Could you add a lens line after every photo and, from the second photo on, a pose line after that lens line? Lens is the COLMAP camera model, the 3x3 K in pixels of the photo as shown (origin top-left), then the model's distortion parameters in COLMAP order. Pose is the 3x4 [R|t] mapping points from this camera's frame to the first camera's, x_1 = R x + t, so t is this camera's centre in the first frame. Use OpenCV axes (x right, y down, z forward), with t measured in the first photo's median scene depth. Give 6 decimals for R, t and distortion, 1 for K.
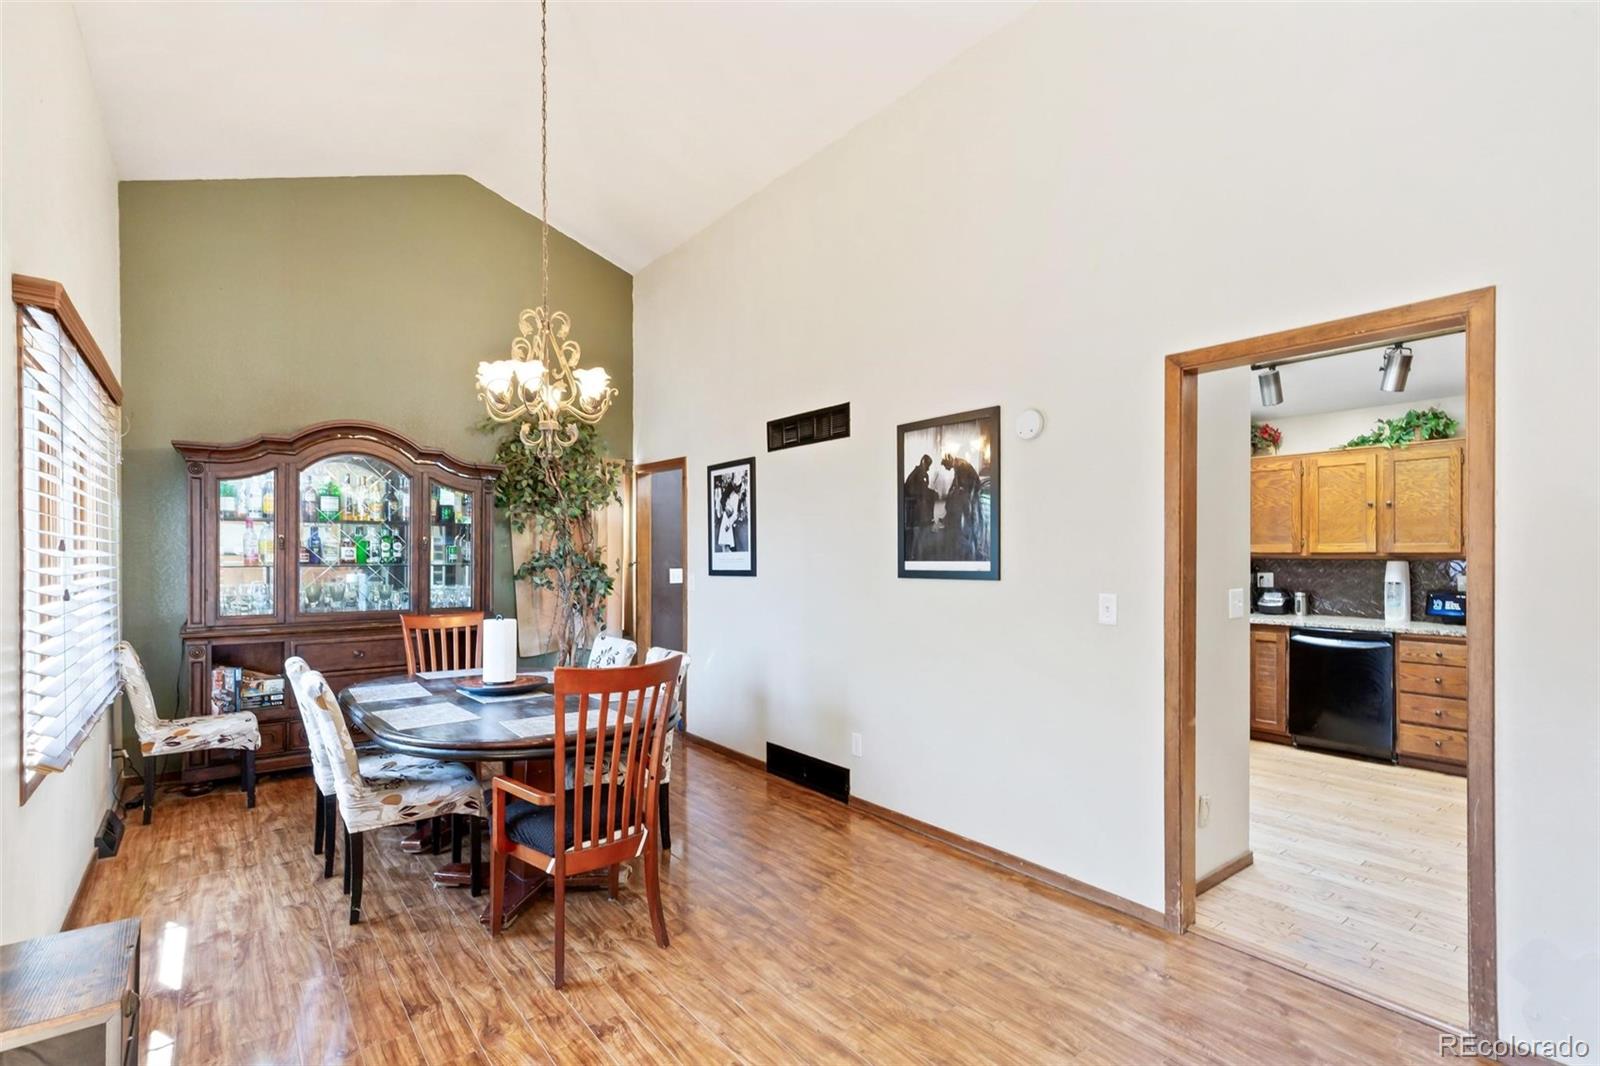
lens RADIAL K [[755.6, 0, 804.2], [0, 755.6, 551.2], [0, 0, 1]] dist [0.000326, 0.000068]
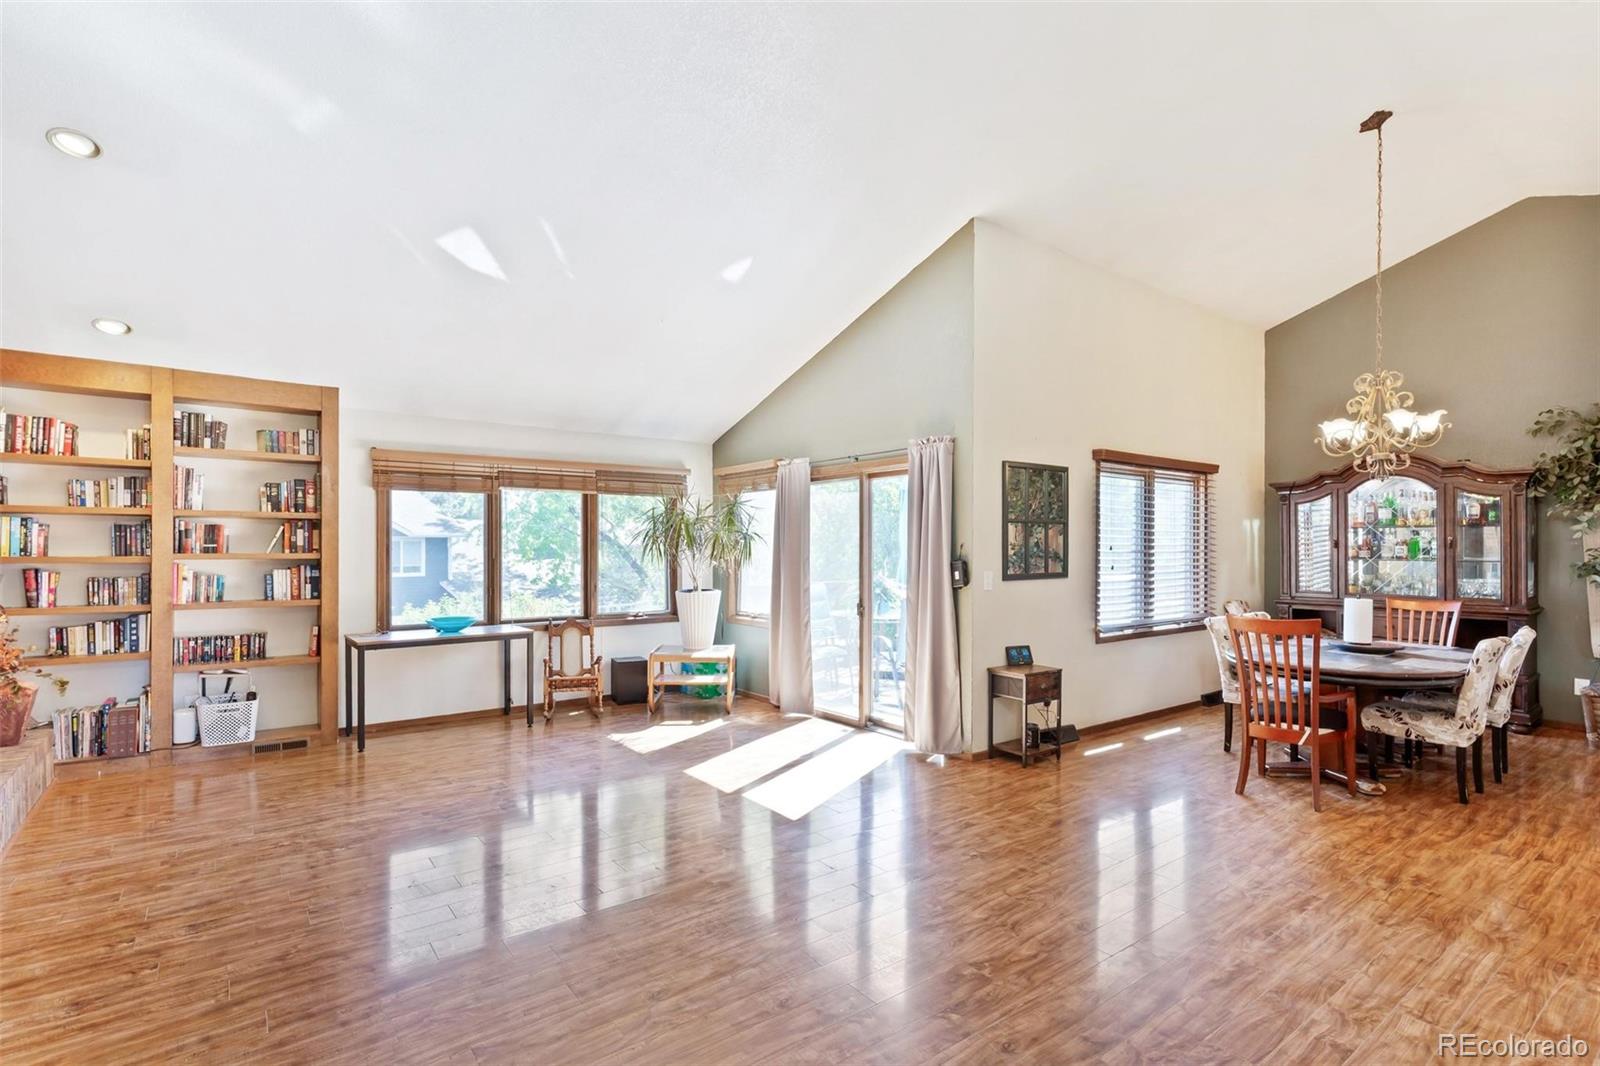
lens RADIAL K [[782.7, 0, 815.4], [0, 782.7, 547.1], [0, 0, 1]] dist [0.000242, -0.000274]
pose [[0.001821, -0.003389, -0.999993, 0.709630], [0.003970, 0.999986, -0.003382, -0.002925], [0.999990, -0.003964, 0.001834, -0.003296]]
